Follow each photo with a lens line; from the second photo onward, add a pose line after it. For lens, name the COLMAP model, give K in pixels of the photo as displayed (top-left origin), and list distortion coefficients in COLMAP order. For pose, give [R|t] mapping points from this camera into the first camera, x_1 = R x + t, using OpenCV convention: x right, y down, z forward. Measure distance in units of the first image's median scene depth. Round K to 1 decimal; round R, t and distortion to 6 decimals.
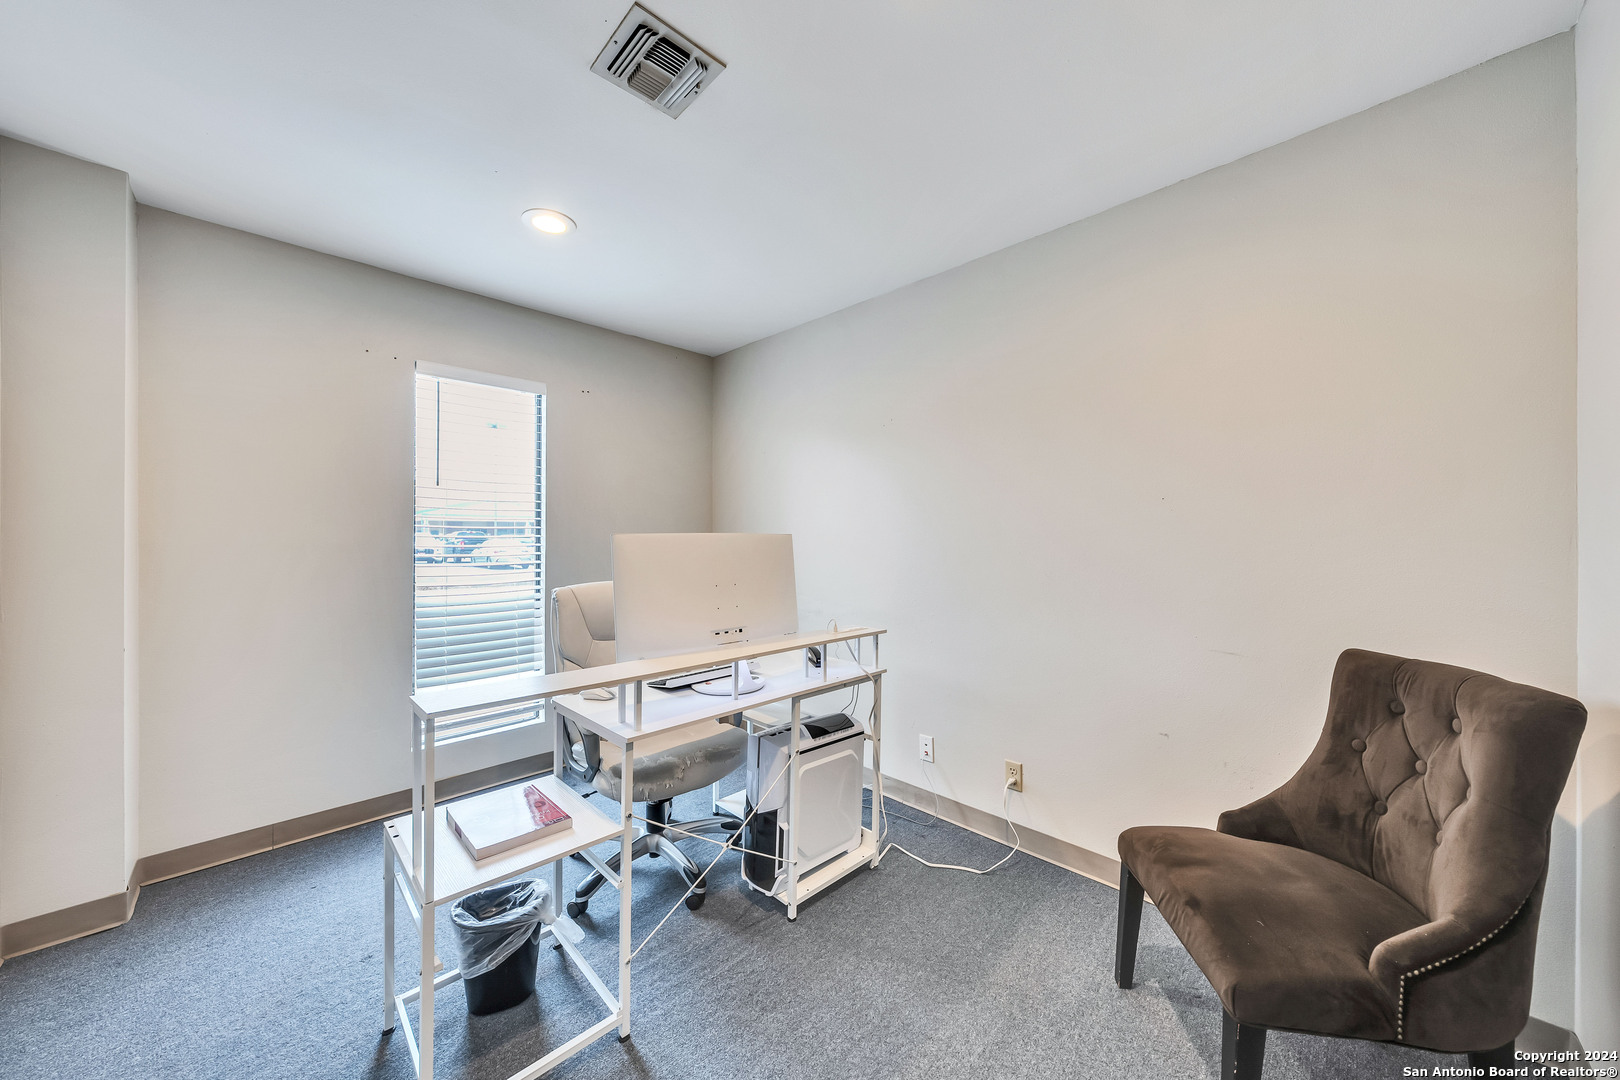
lens RADIAL K [[552.4, 0, 810.0], [0, 552.4, 540.0], [0, 0, 1]] dist [-0.001378, -0.000115]
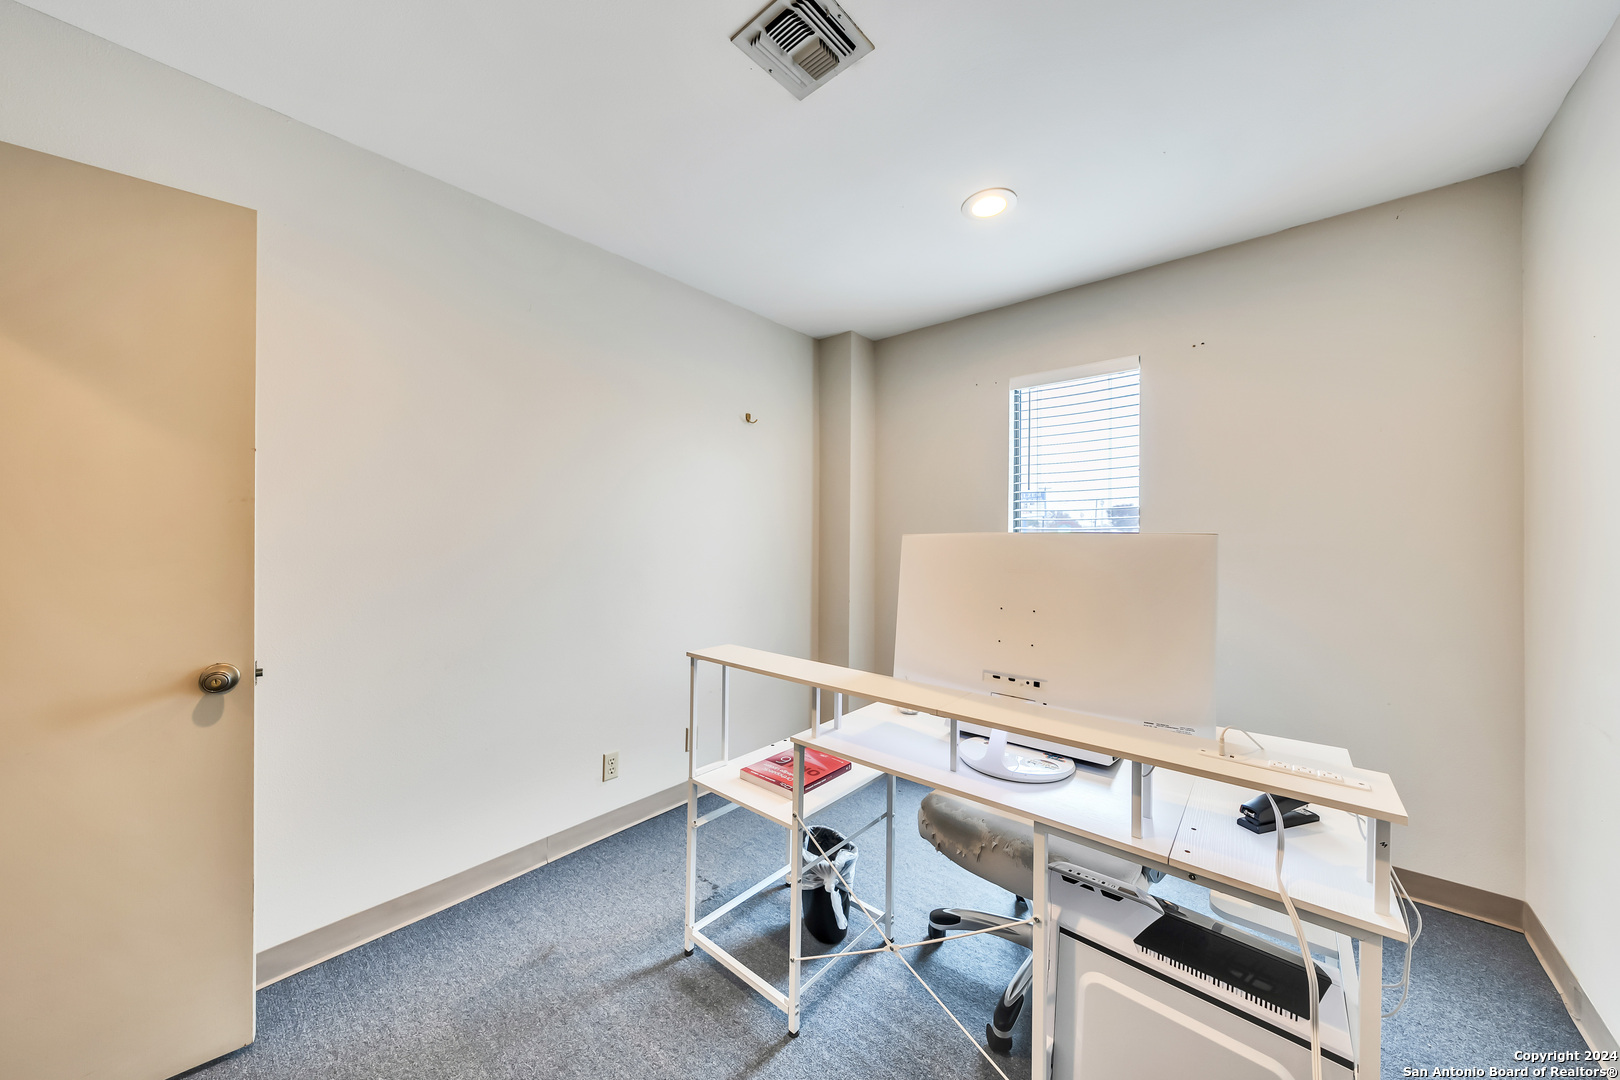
lens RADIAL K [[552.4, 0, 810.0], [0, 552.4, 540.0], [0, 0, 1]] dist [-0.001378, -0.000115]
pose [[0.077438, 0.000289, -0.996997, 0.503166], [-0.003740, 0.999993, 0.000000, -0.001867], [0.996990, 0.003729, 0.077439, 0.706999]]
